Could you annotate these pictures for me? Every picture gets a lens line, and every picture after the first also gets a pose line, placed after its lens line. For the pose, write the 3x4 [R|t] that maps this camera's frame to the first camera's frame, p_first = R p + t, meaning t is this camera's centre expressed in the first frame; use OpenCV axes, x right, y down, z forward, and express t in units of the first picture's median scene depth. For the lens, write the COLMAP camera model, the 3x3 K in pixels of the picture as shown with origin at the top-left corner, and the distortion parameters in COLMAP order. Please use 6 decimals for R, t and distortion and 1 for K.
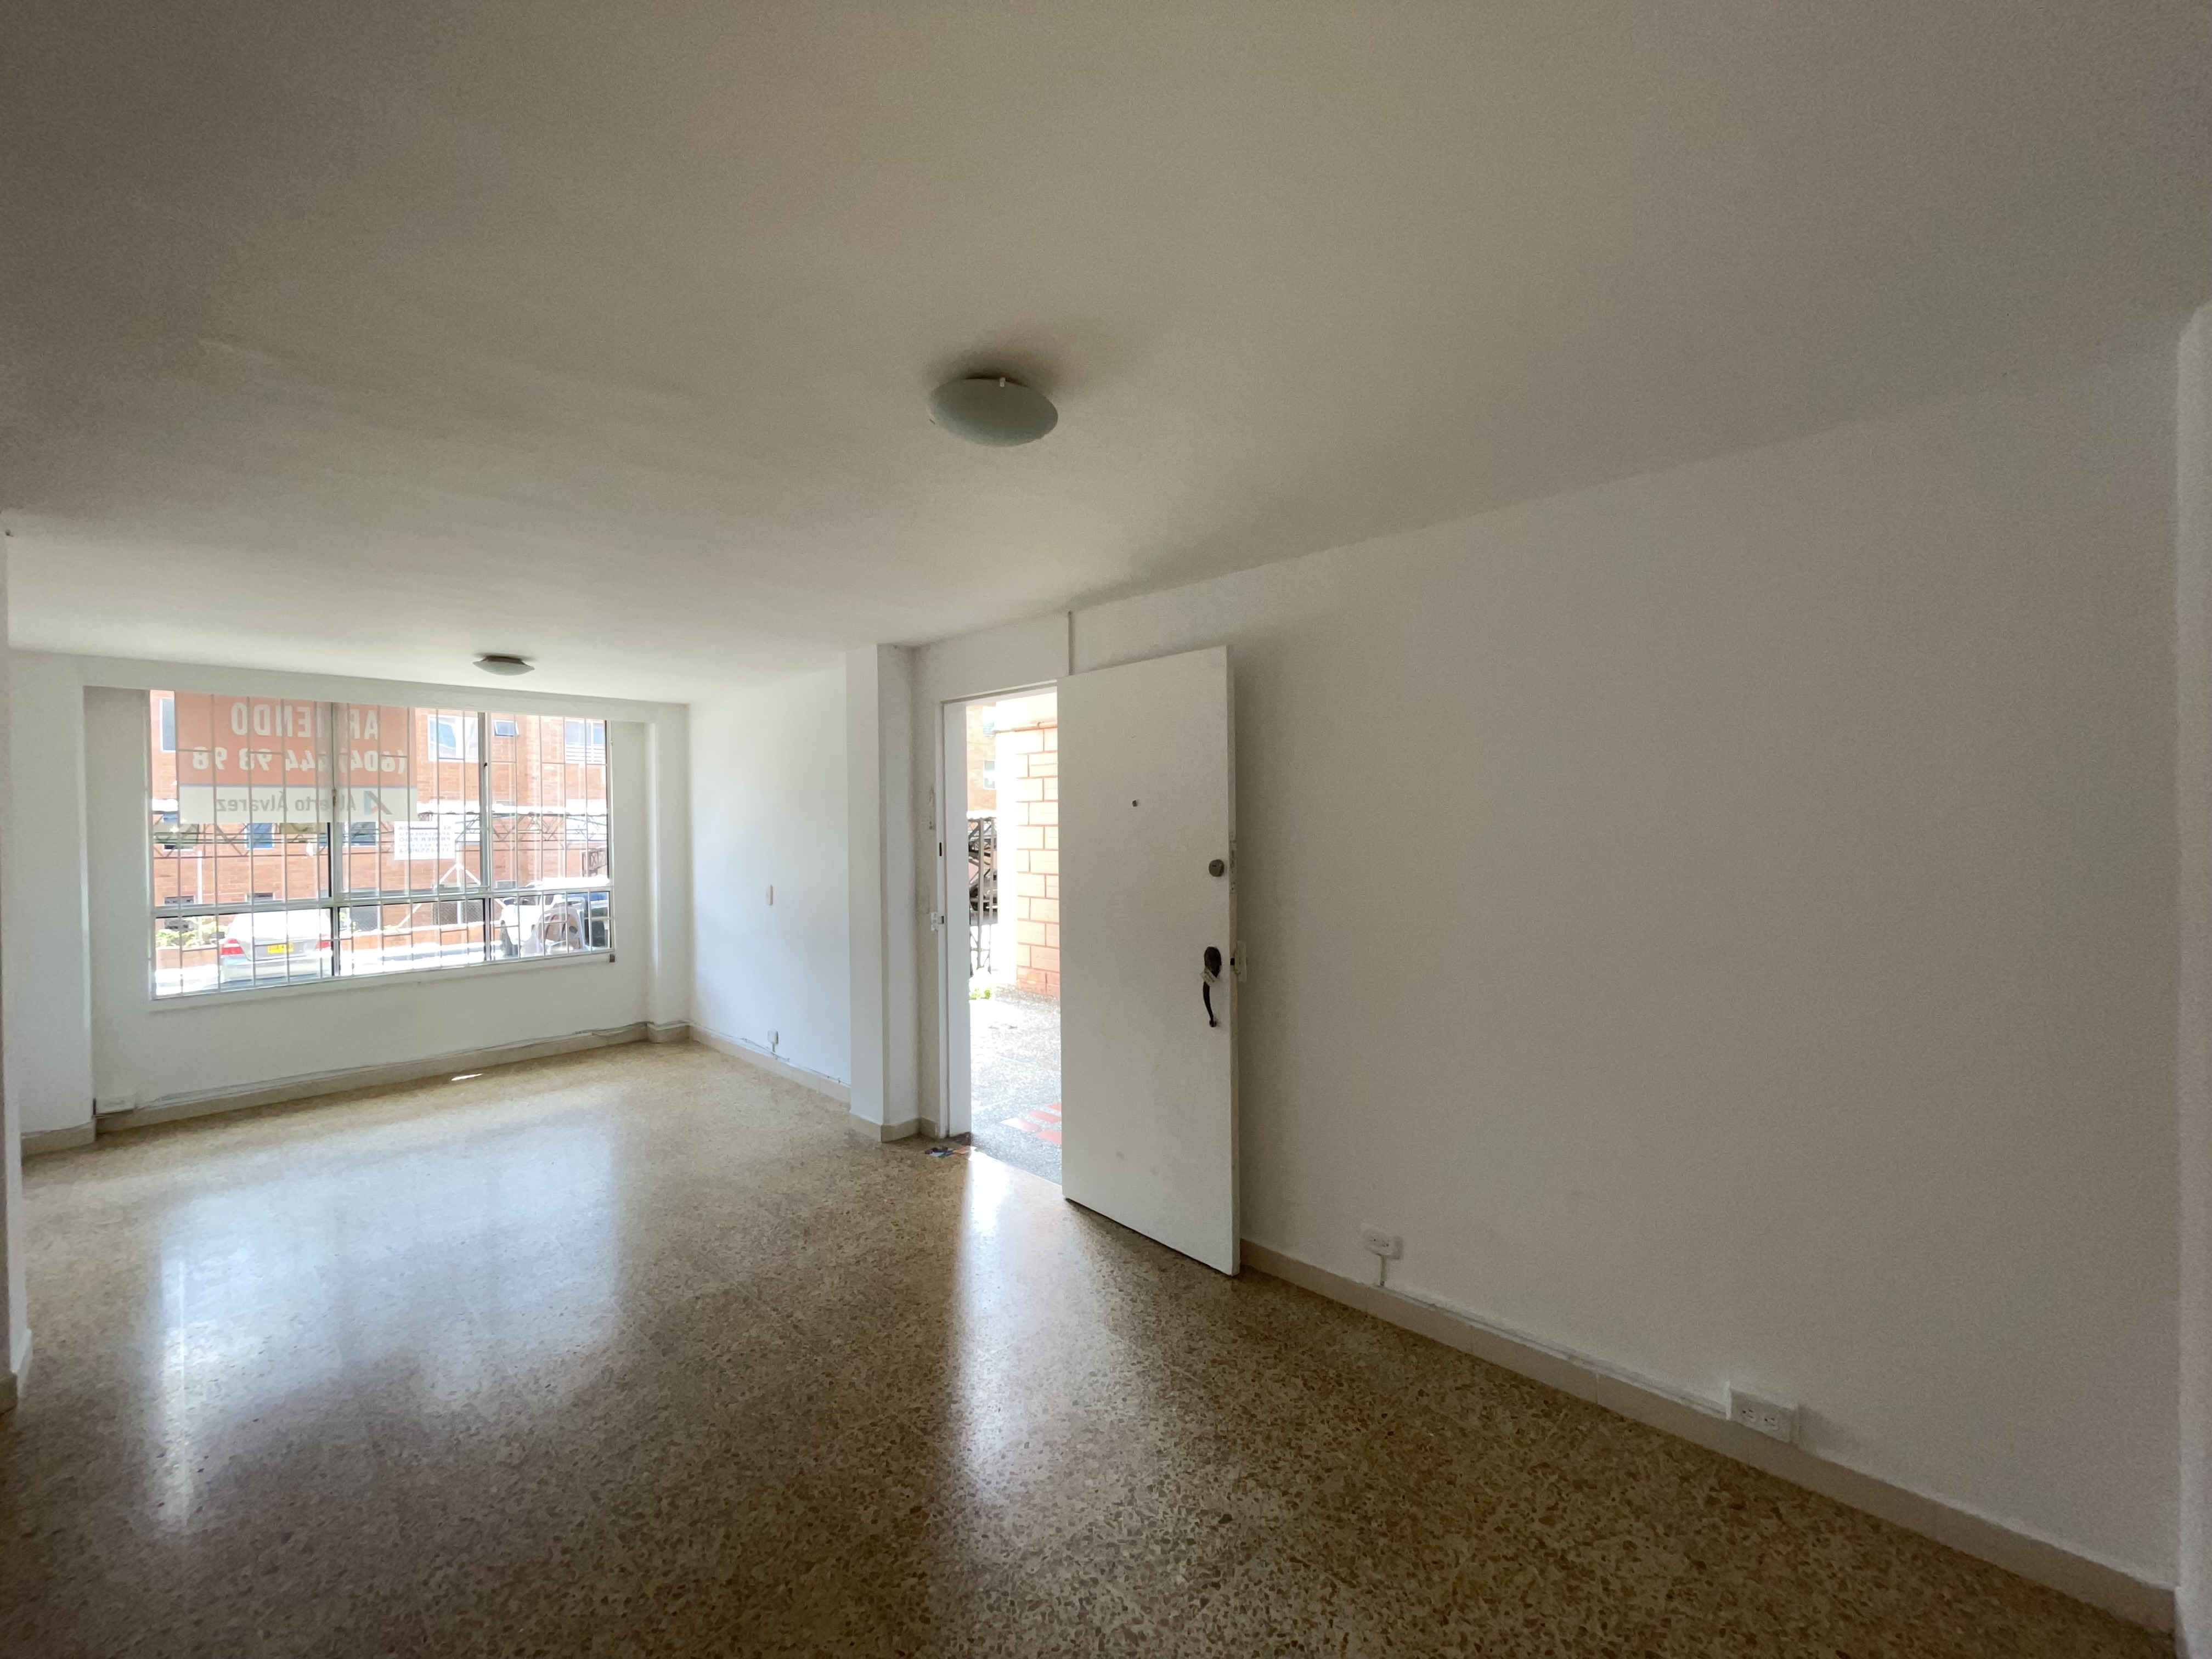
lens RADIAL K [[897.9, 0, 1109.7], [0, 897.9, 827.6], [0, 0, 1]] dist [-0.003416, 0.000273]
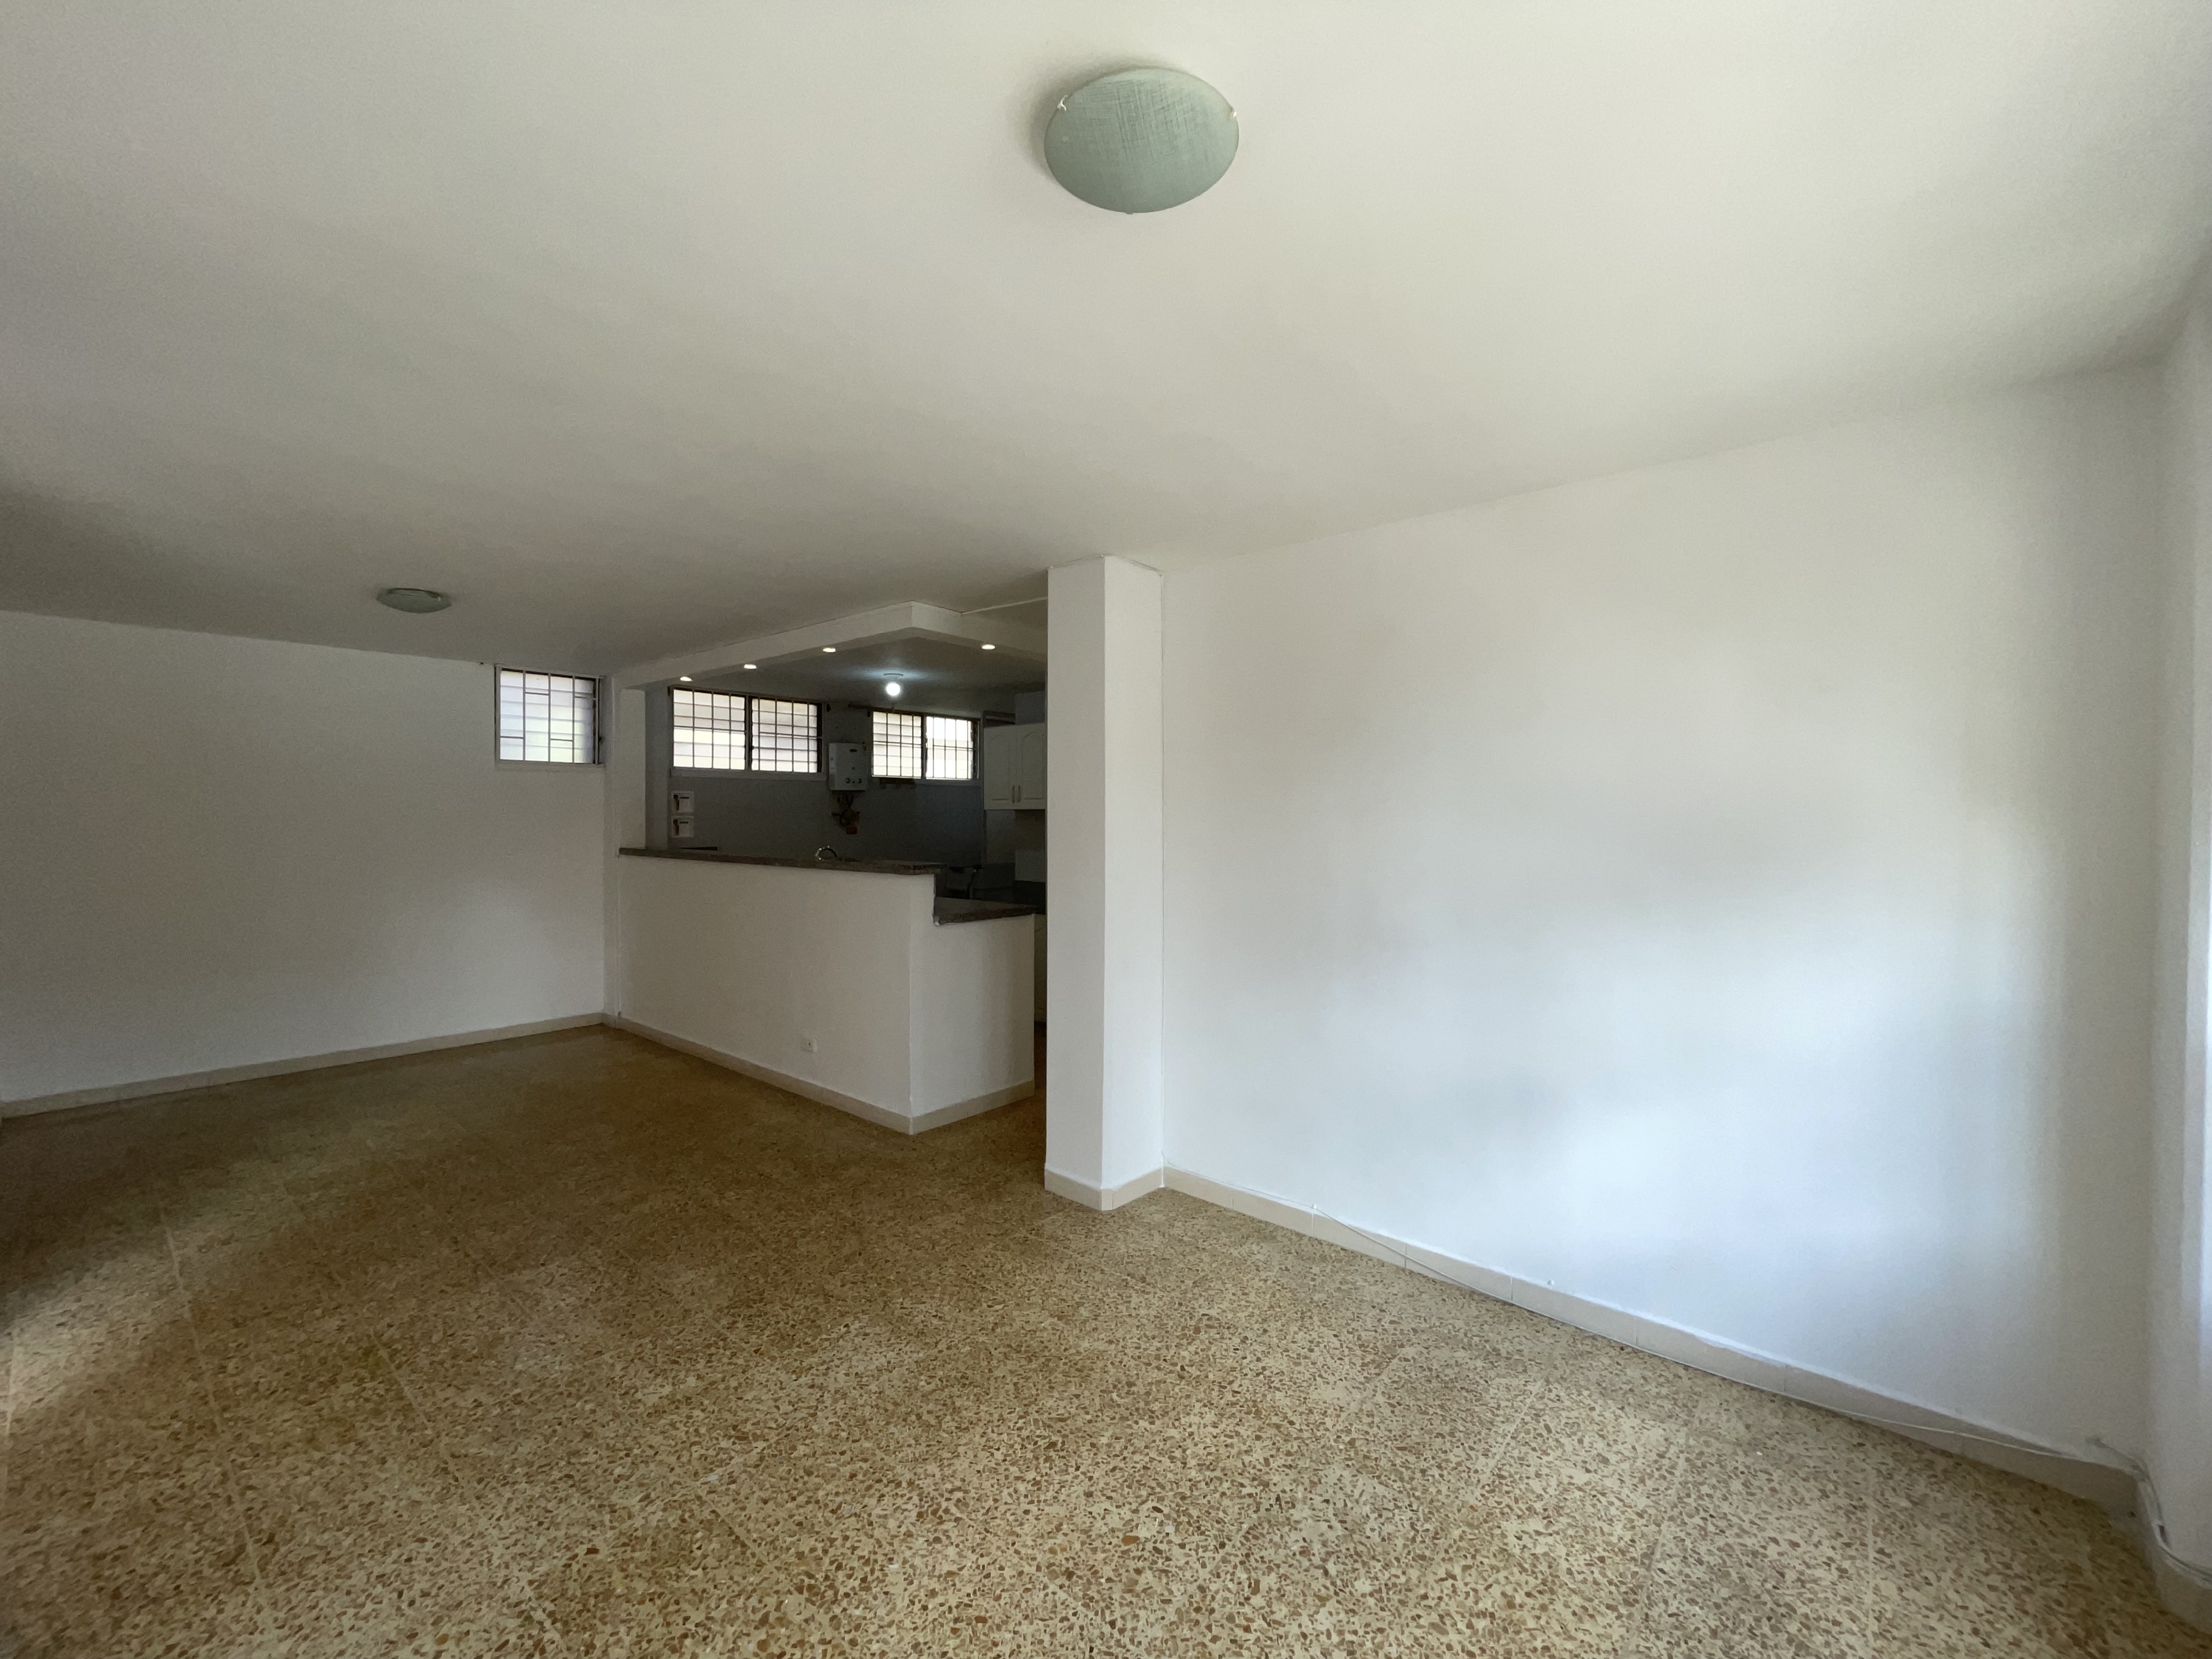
lens RADIAL K [[897.9, 0, 1108.0], [0, 897.9, 826.6], [0, 0, 1]] dist [-0.003416, 0.000273]
pose [[-0.998305, 0.007262, -0.057738, -0.687107], [0.006062, 0.999762, 0.020941, 0.017839], [0.057876, 0.020556, -0.998112, 1.344681]]
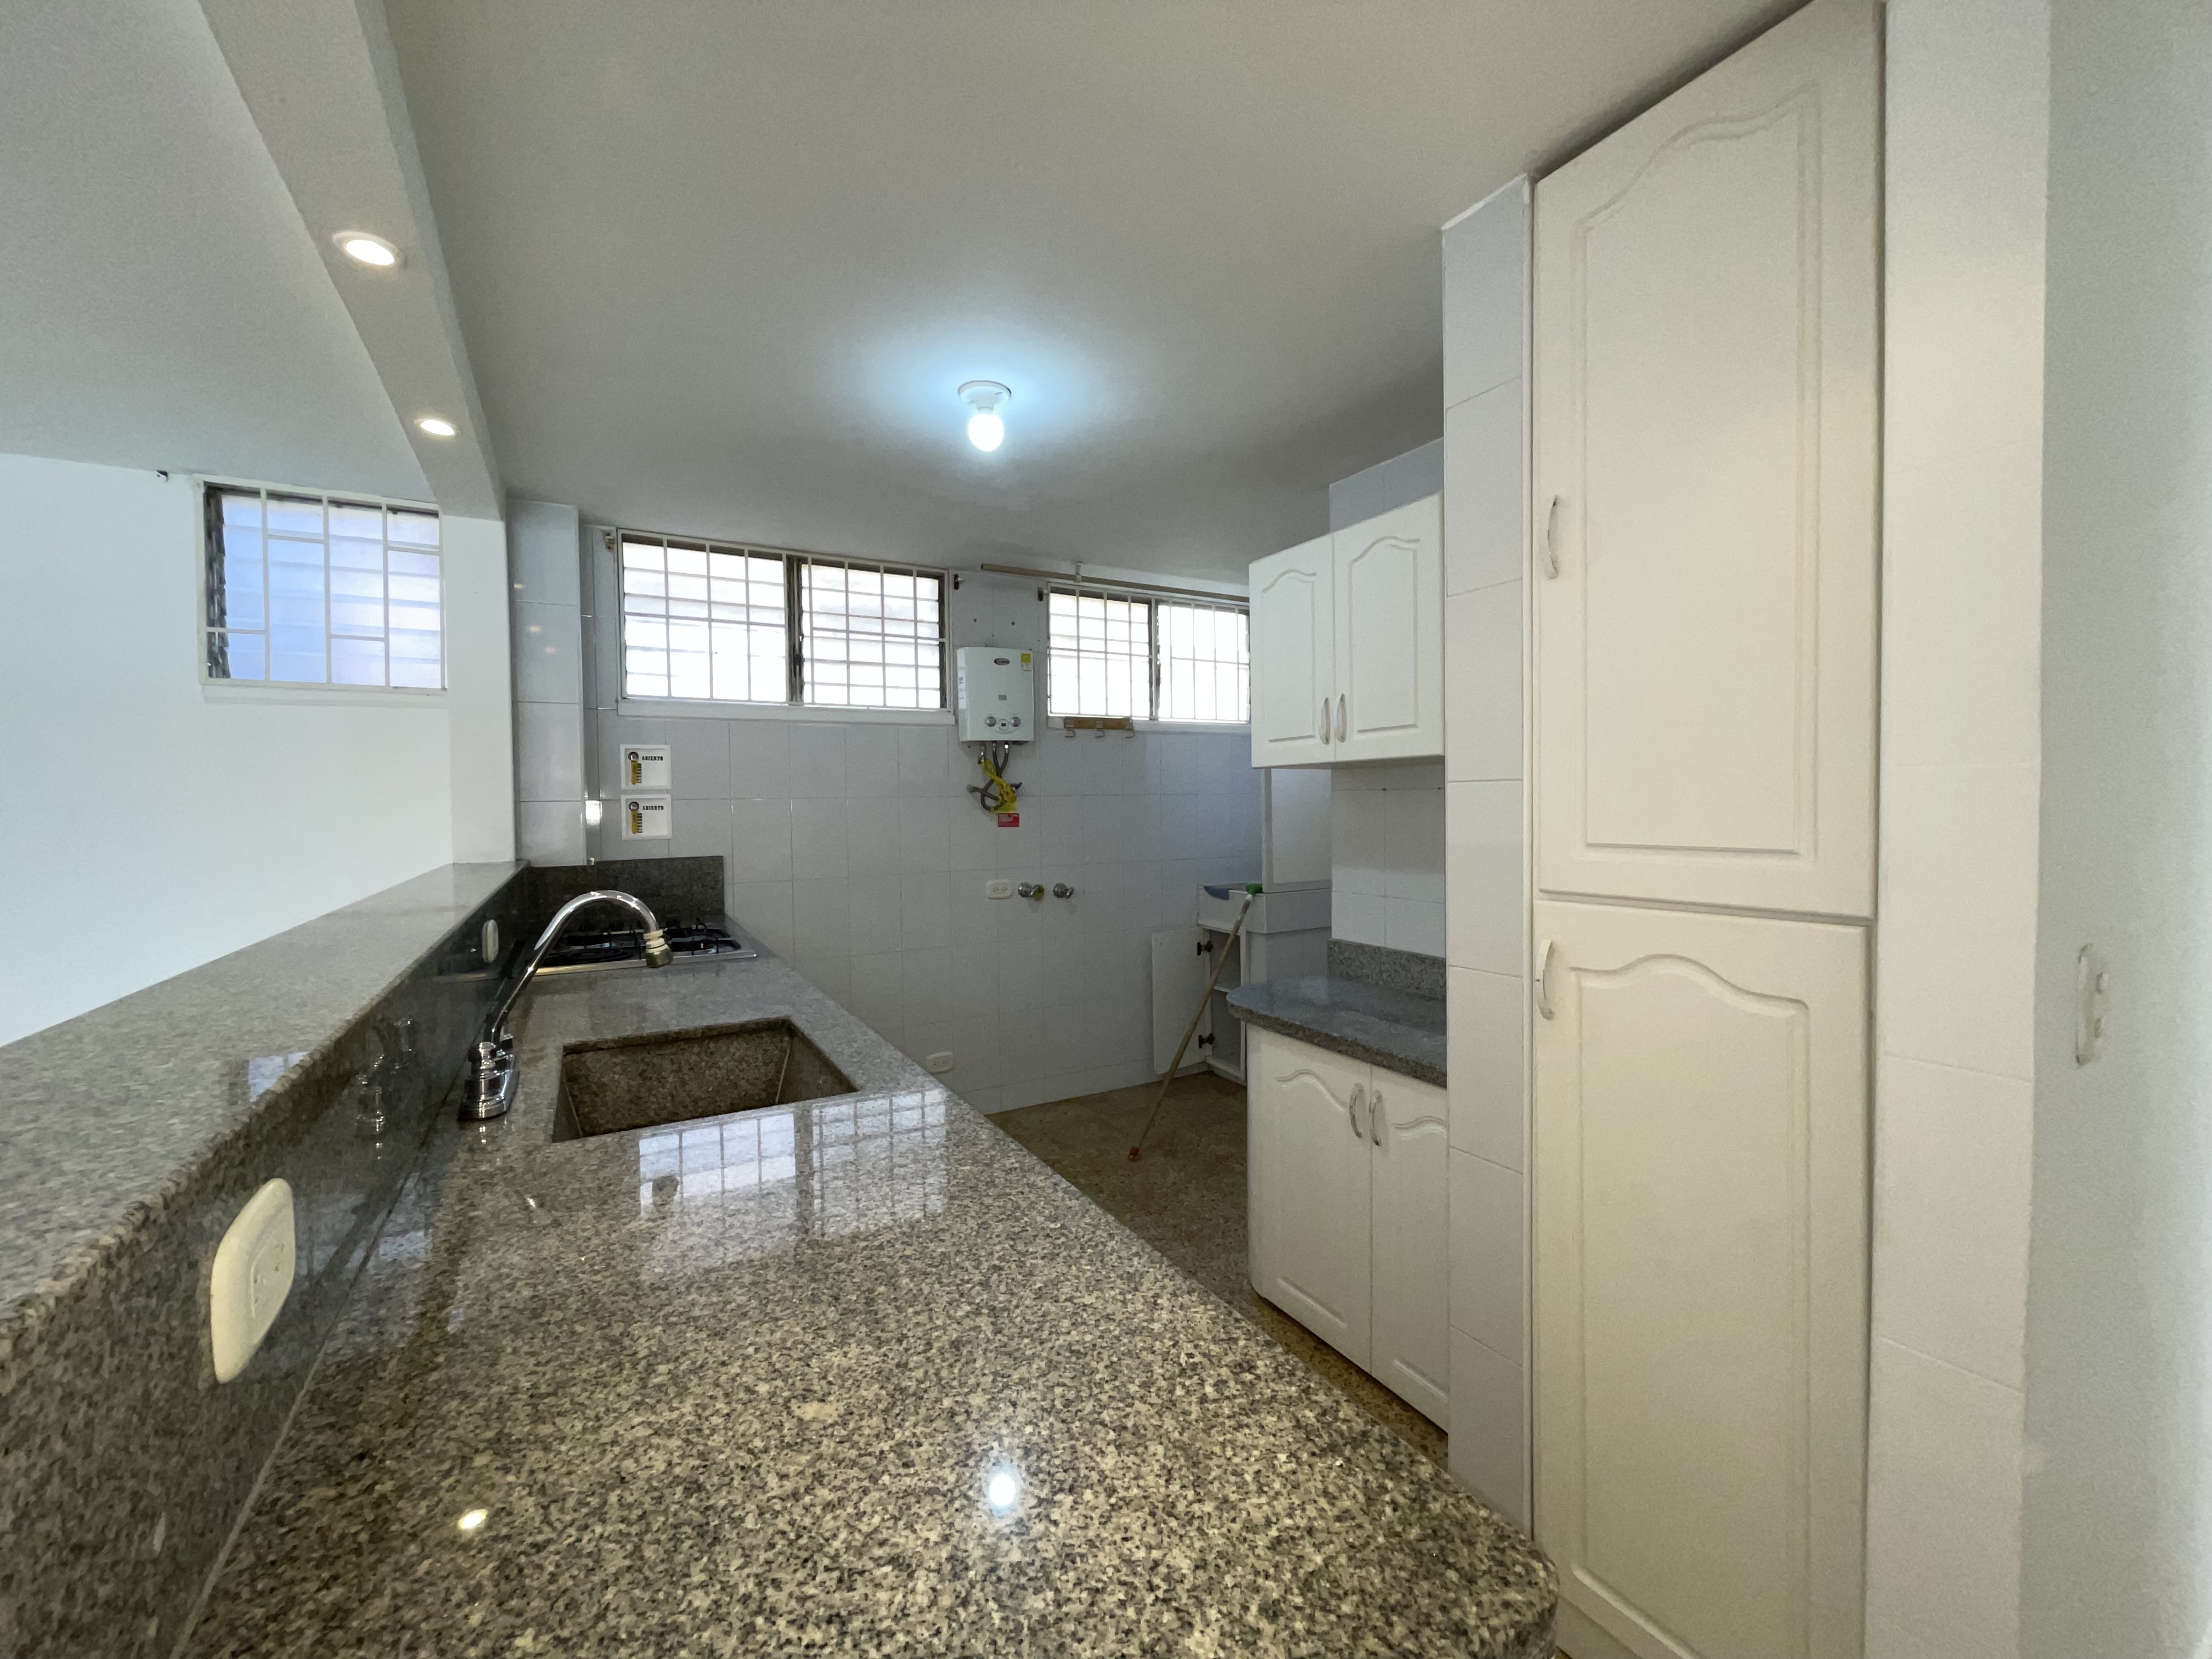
lens RADIAL K [[897.9, 0, 1107.9], [0, 897.9, 829.1], [0, 0, 1]] dist [-0.003416, 0.000273]
pose [[-0.959412, 0.012978, 0.281709, -0.641803], [0.024185, 0.999047, 0.036339, 0.037847], [-0.280969, 0.041677, -0.958811, 0.402147]]
